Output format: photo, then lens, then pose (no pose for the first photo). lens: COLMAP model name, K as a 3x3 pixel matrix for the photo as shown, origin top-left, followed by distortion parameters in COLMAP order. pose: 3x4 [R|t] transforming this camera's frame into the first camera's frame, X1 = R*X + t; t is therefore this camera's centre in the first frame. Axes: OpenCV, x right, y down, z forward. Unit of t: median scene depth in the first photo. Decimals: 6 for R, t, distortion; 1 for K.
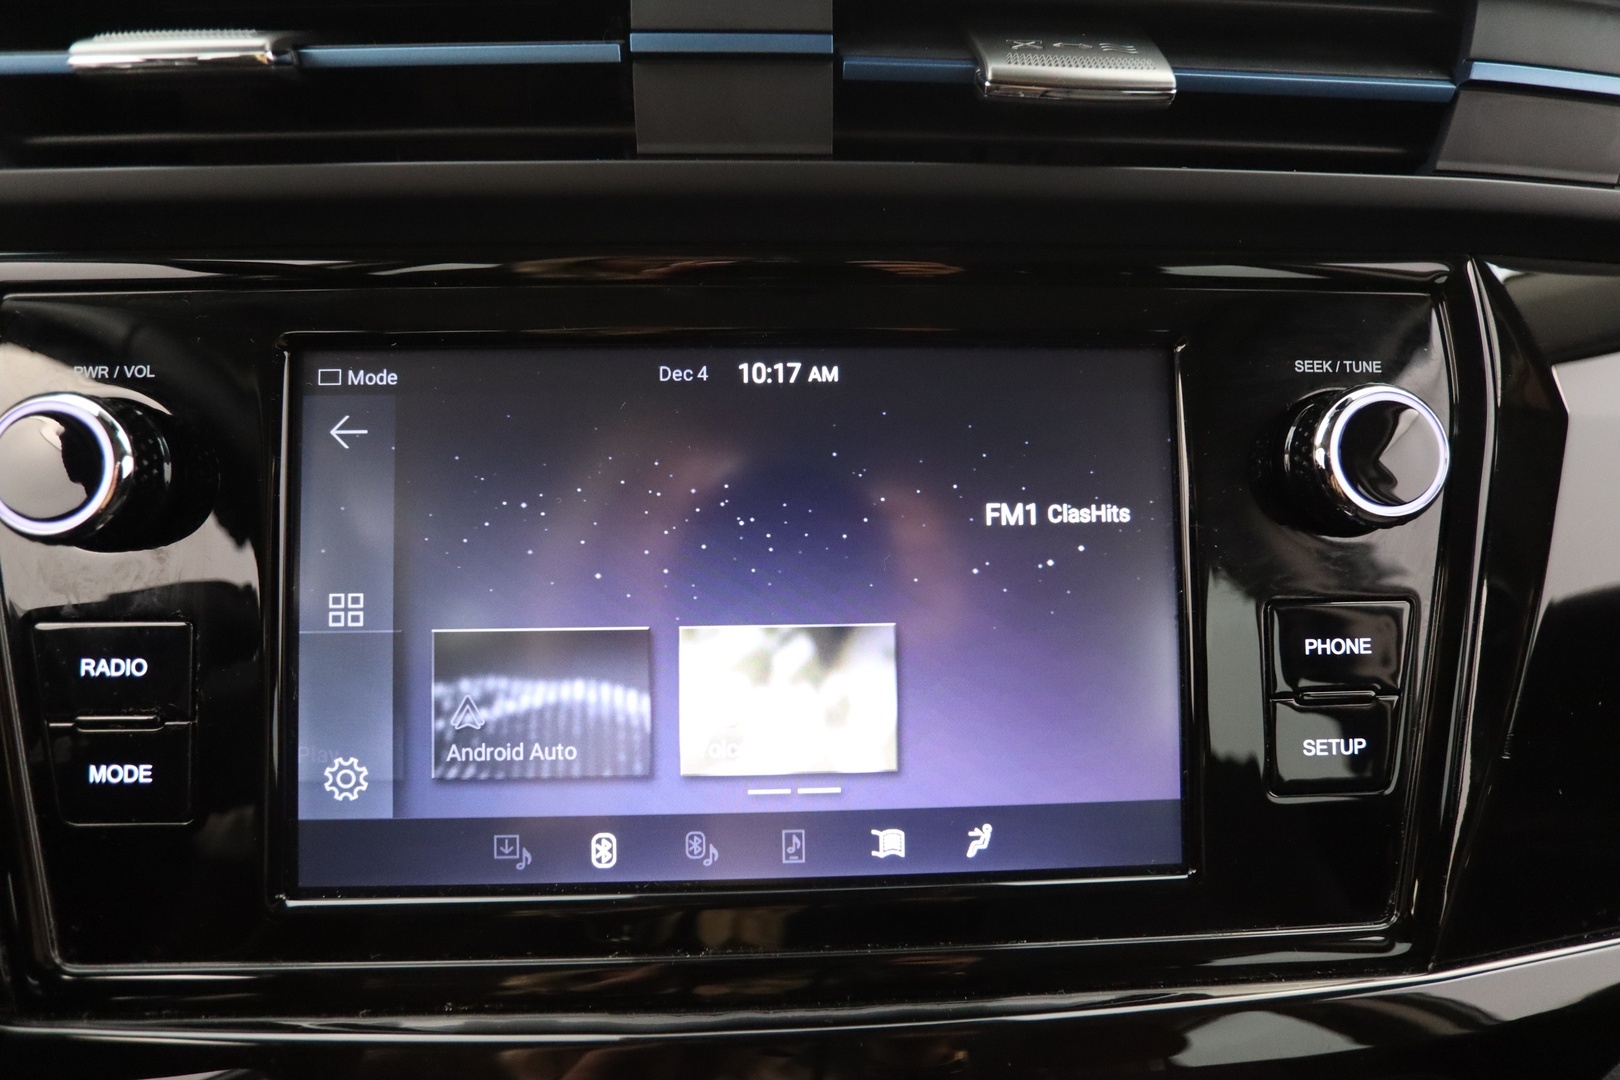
lens RADIAL K [[760.8, 0, 815.0], [0, 760.8, 538.6], [0, 0, 1]] dist [-0.031105, 0.003220]
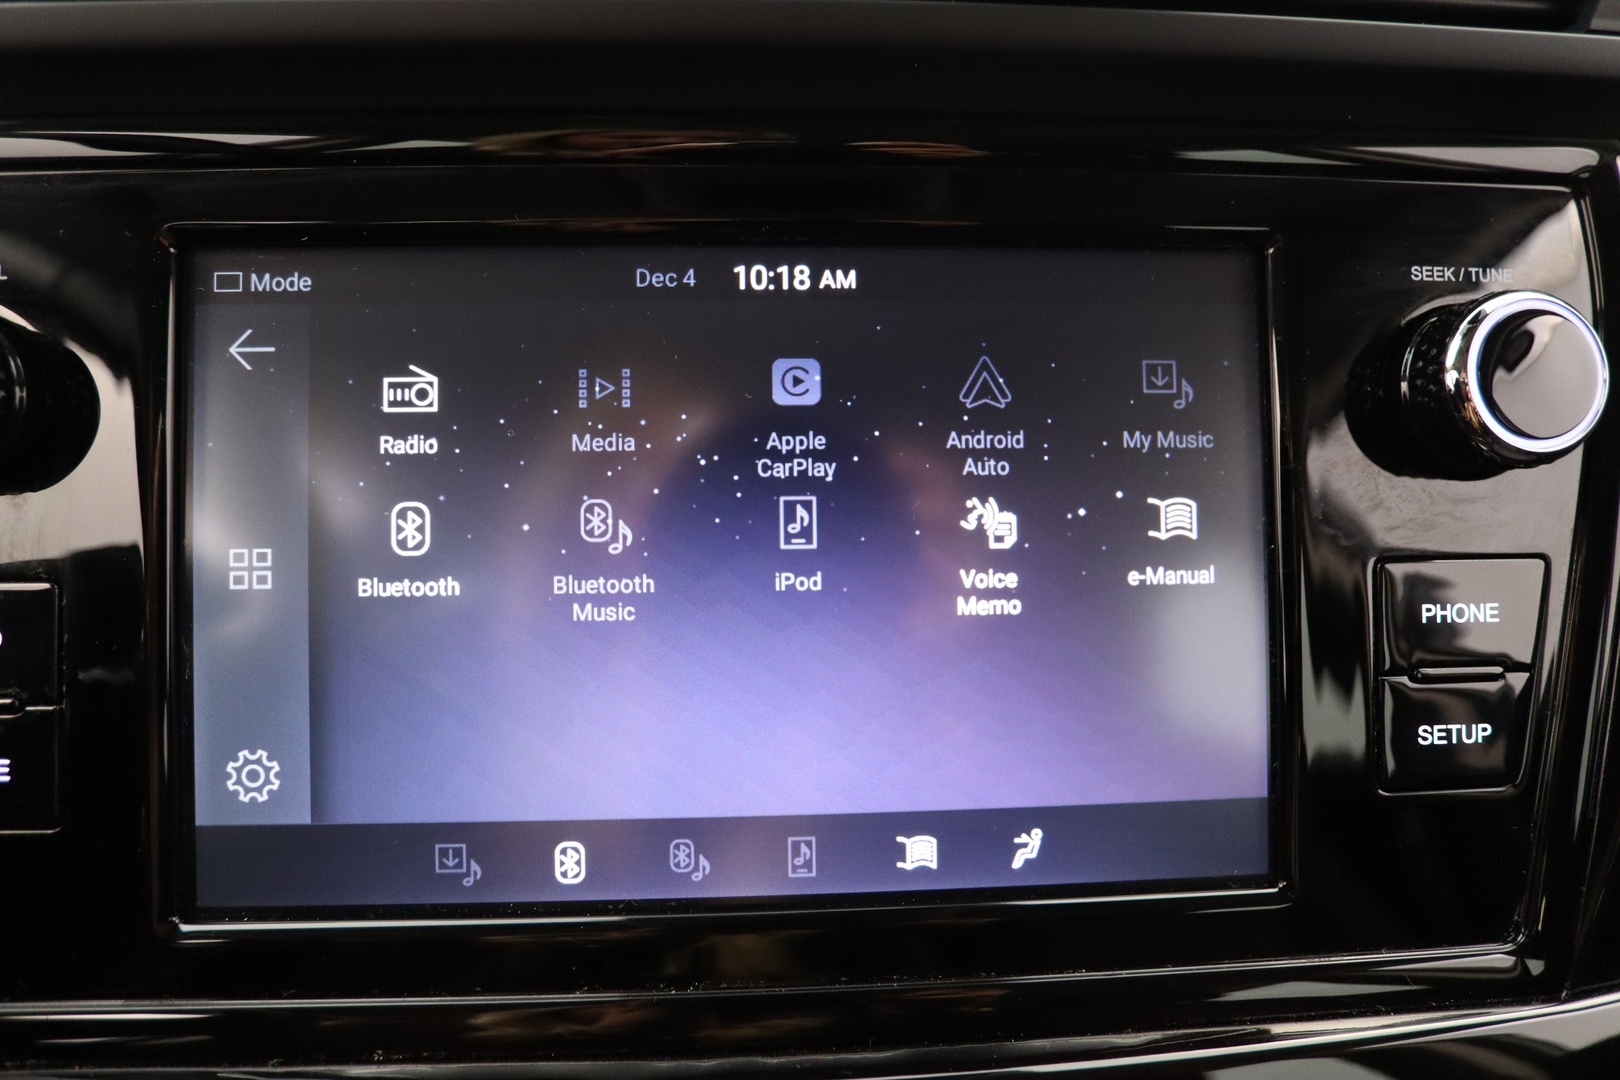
lens RADIAL K [[760.8, 0, 808.7], [0, 760.8, 533.7], [0, 0, 1]] dist [-0.031105, 0.003220]
pose [[0.999982, 0.000067, 0.006080, -0.026110], [-0.000213, 0.999713, 0.023971, 0.037694], [-0.006077, -0.023972, 0.999694, 0.191234]]
